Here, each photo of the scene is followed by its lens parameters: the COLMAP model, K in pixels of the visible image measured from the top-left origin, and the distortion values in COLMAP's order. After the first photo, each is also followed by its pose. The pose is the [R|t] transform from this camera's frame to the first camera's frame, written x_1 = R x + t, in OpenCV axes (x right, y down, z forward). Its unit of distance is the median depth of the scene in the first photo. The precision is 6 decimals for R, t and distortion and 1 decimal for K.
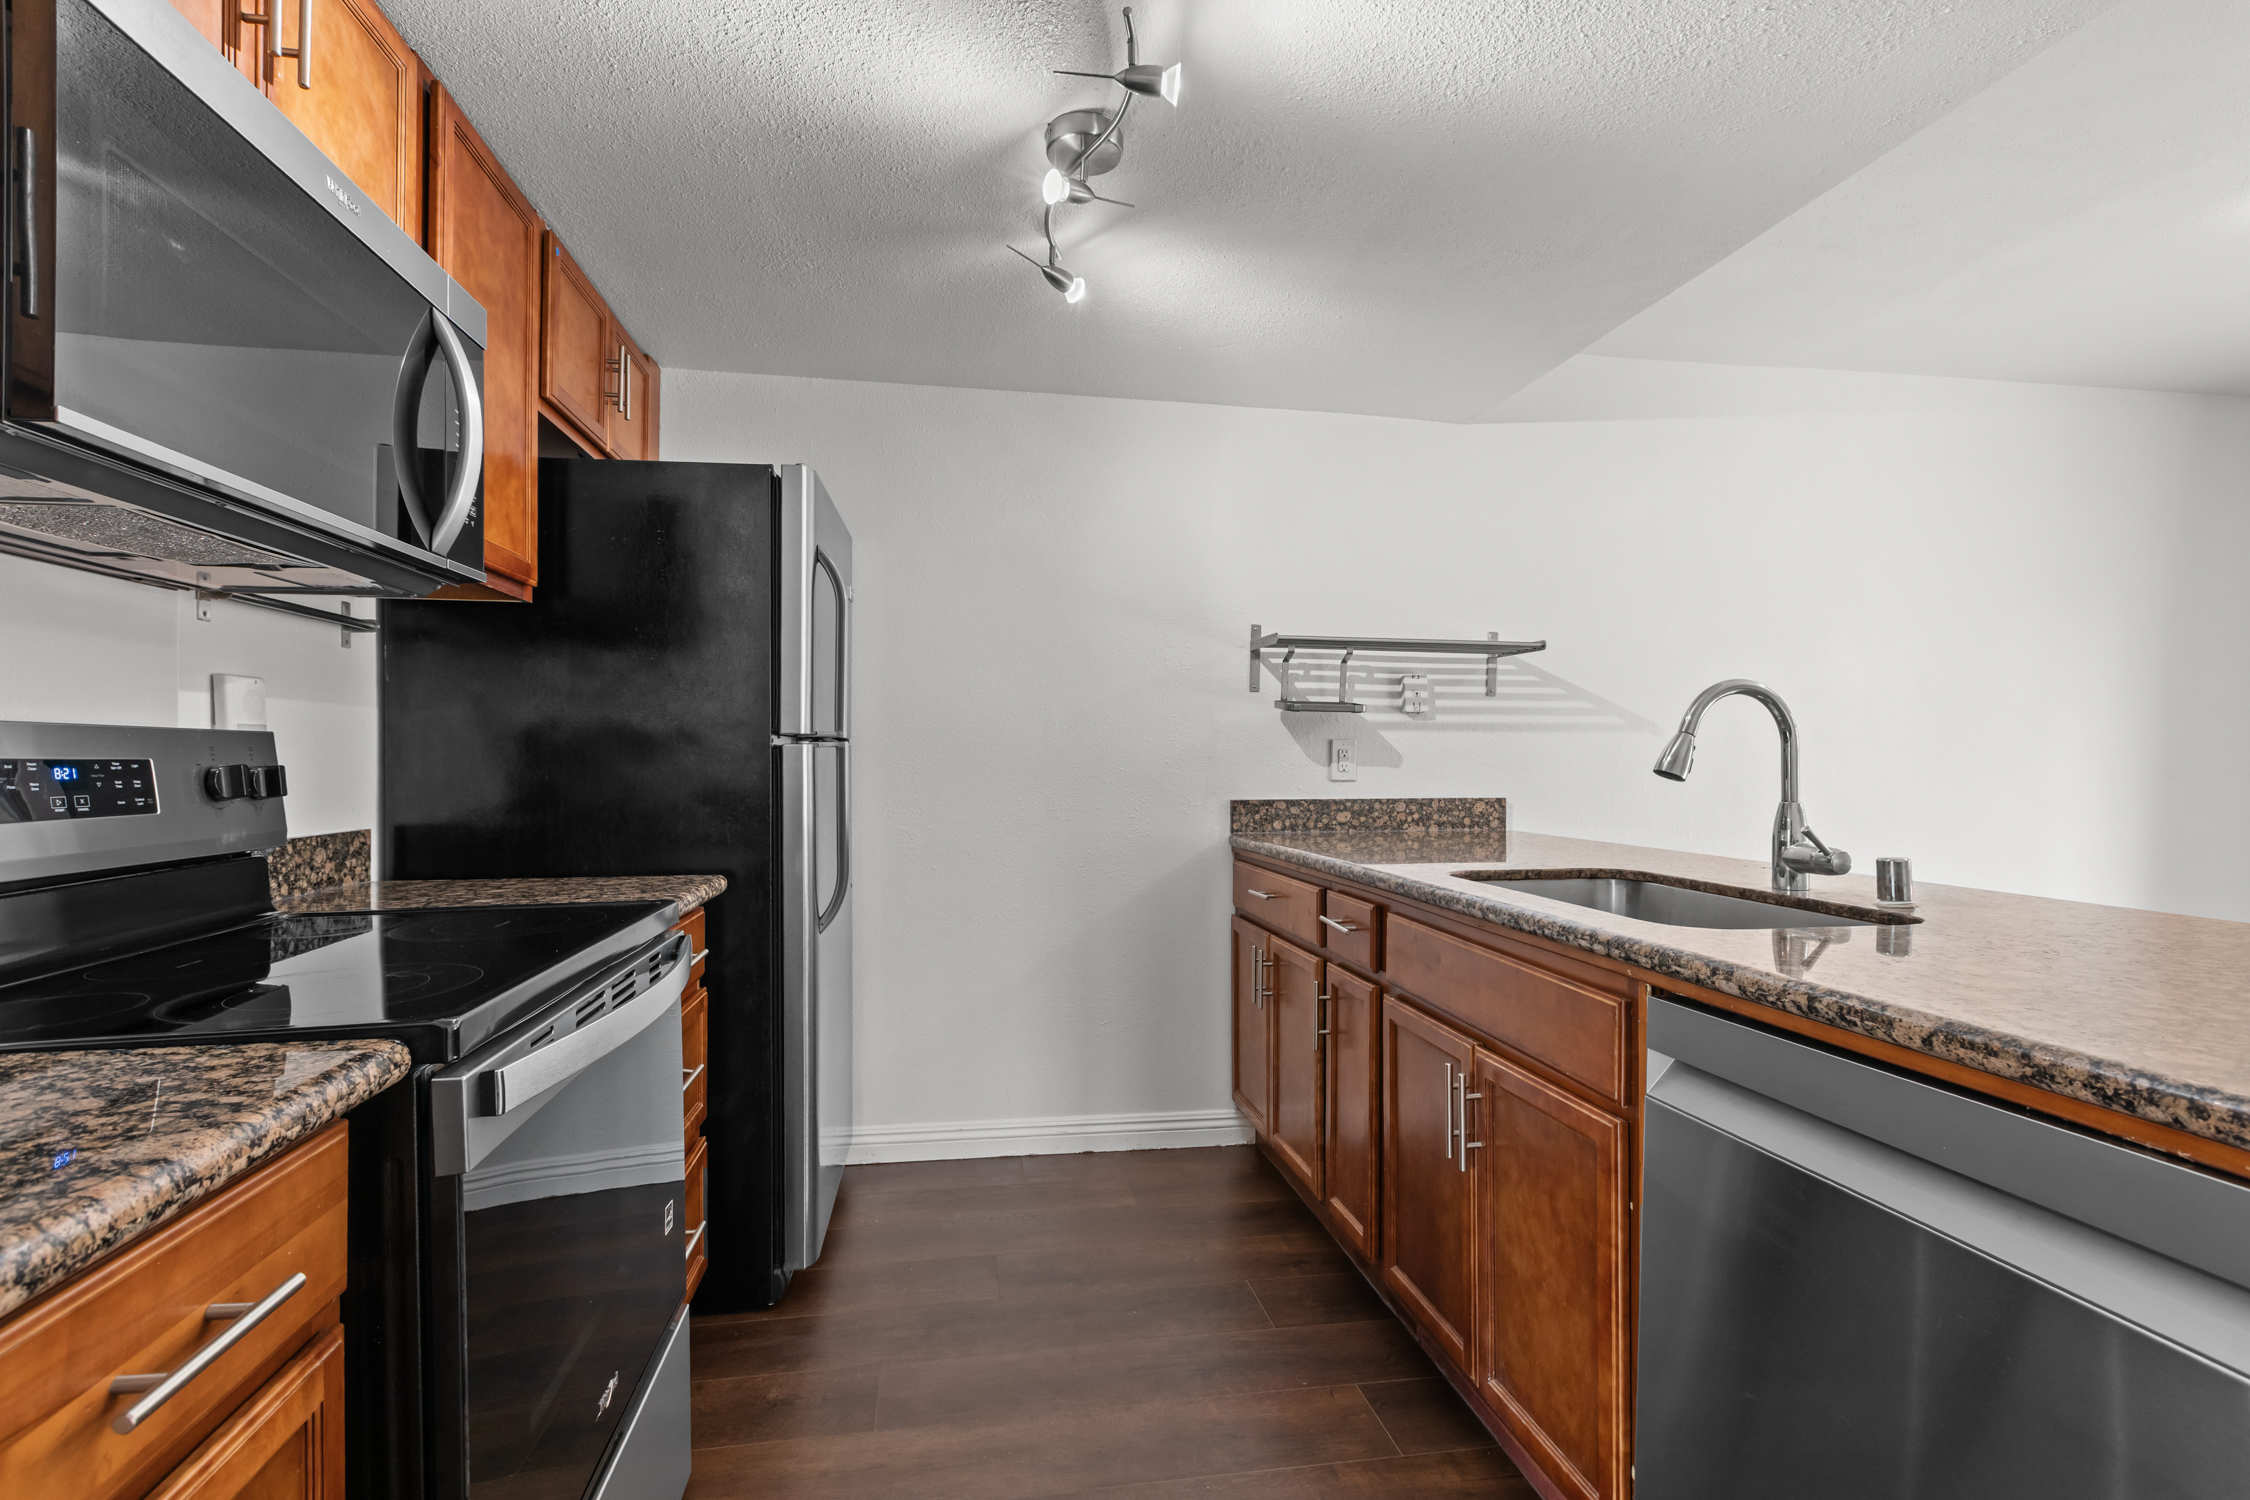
lens RADIAL K [[1032.0, 0, 1117.6], [0, 1032.0, 757.2], [0, 0, 1]] dist [0.004635, 0.000570]
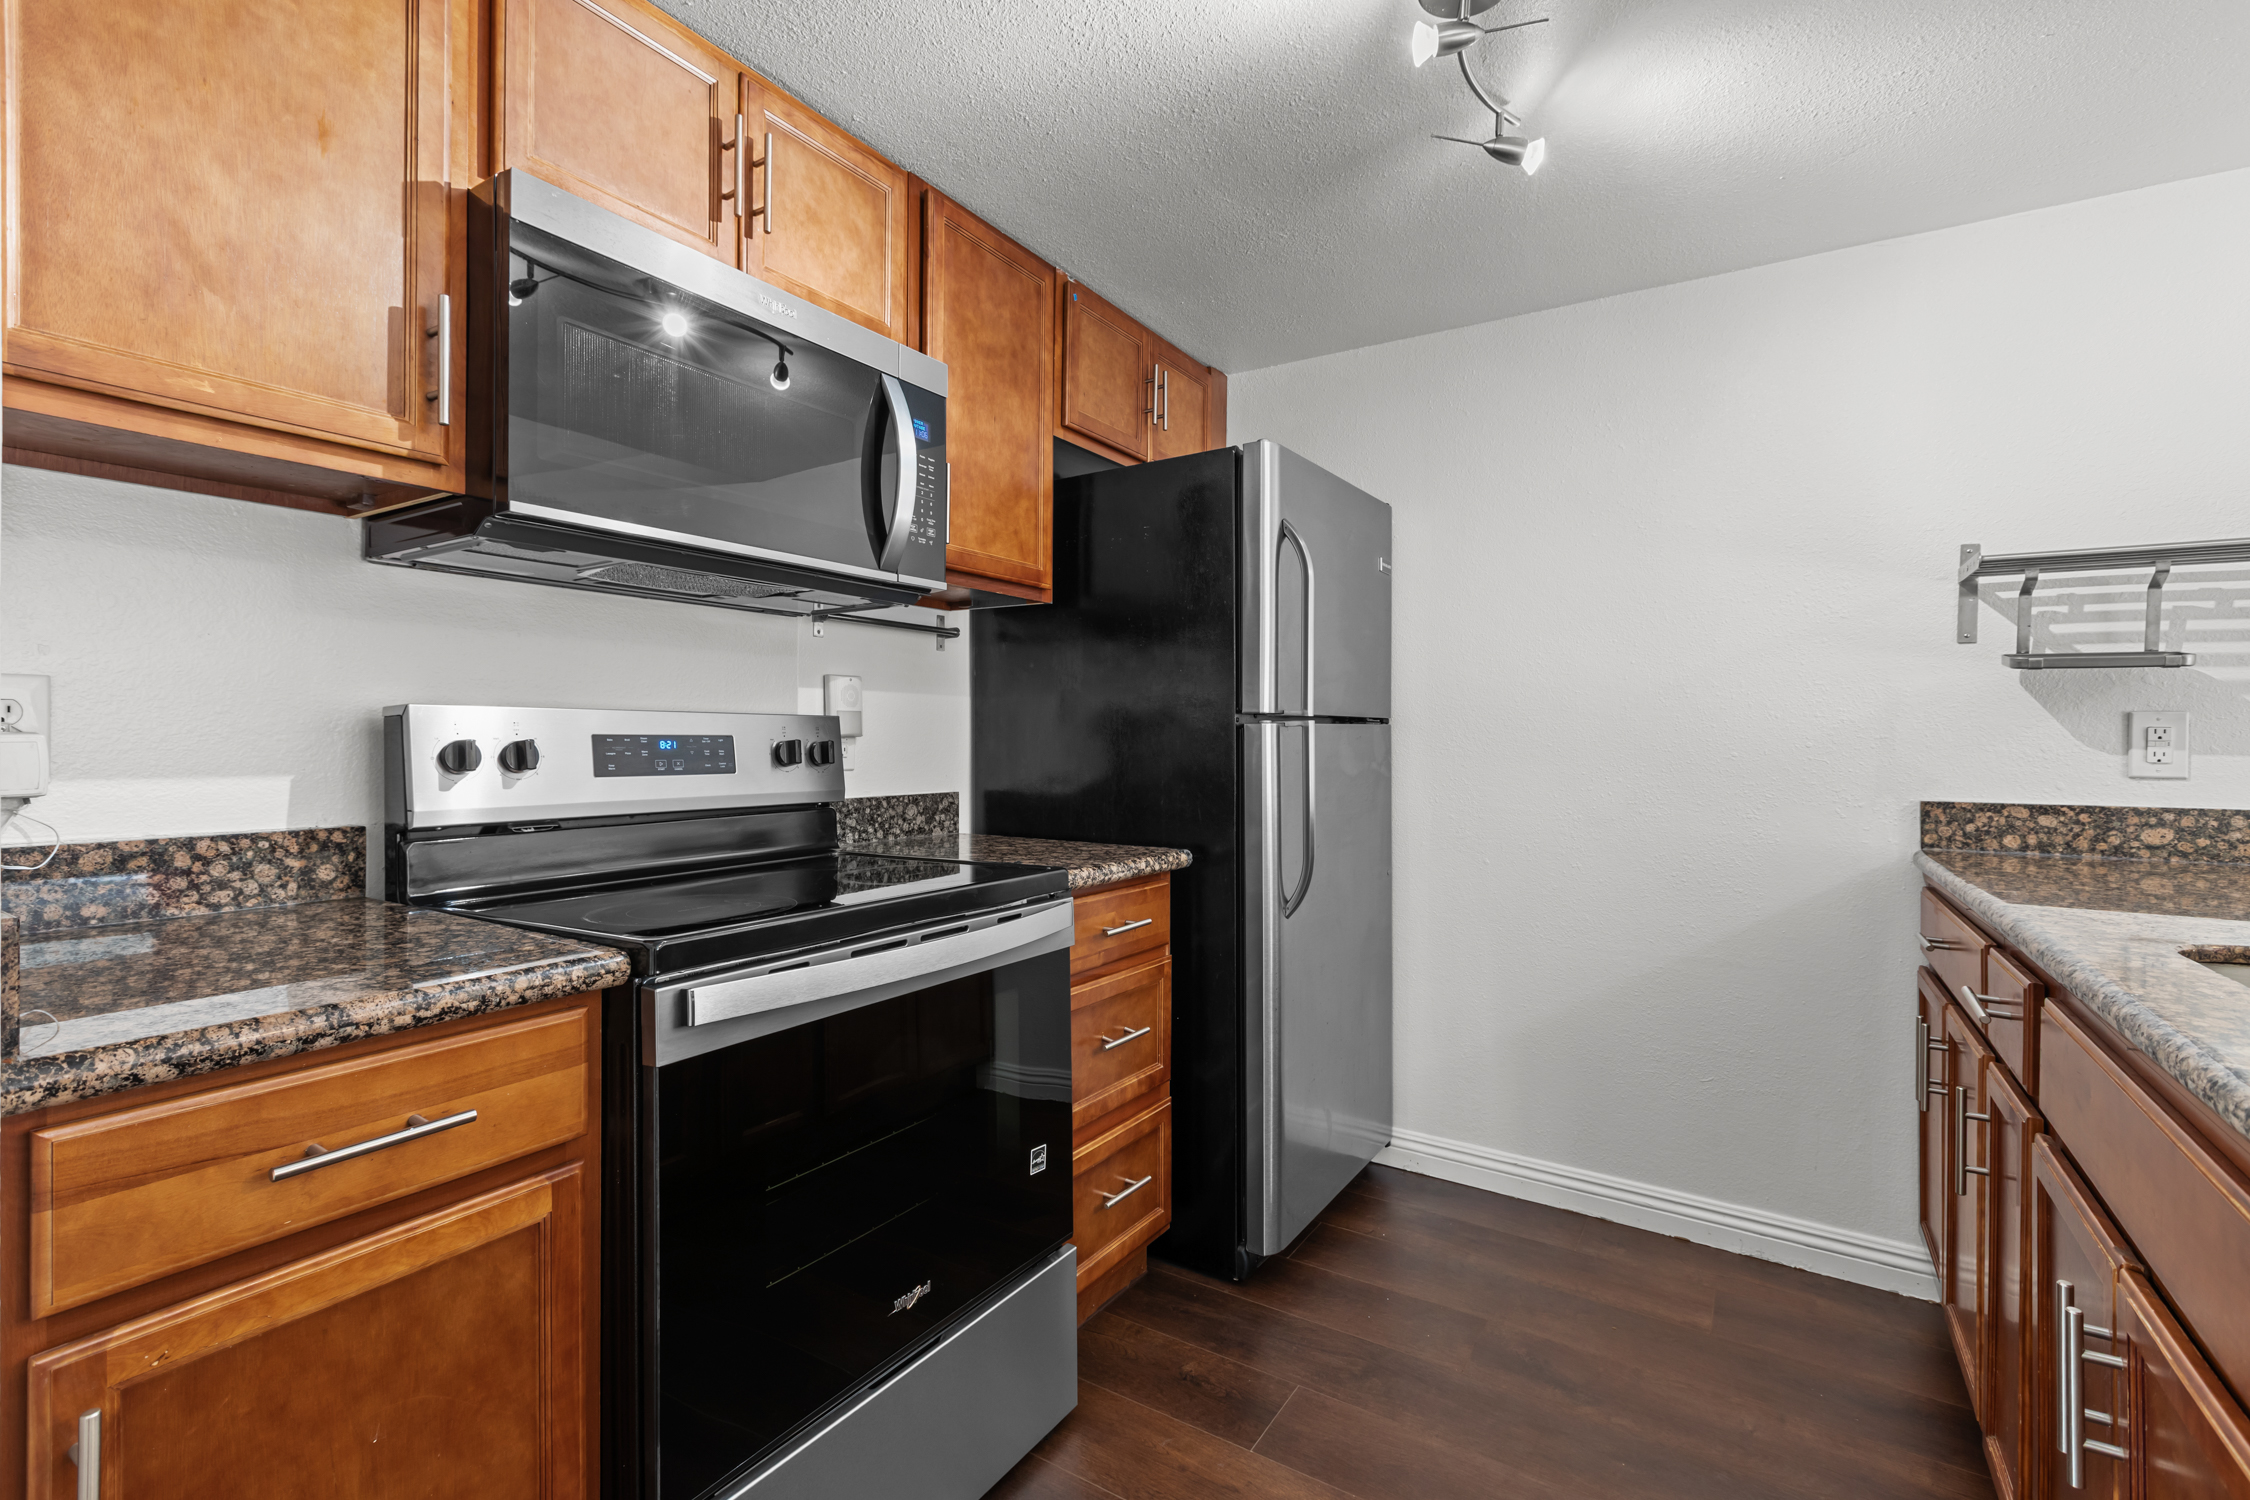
lens RADIAL K [[1006.4, 0, 1125.8], [0, 1006.4, 737.9], [0, 0, 1]] dist [0.000728, -0.000152]
pose [[0.739710, 0.002617, -0.672921, 0.253041], [-0.004197, 0.999991, -0.000725, 0.002452], [0.672913, 0.003360, 0.739714, 0.207362]]
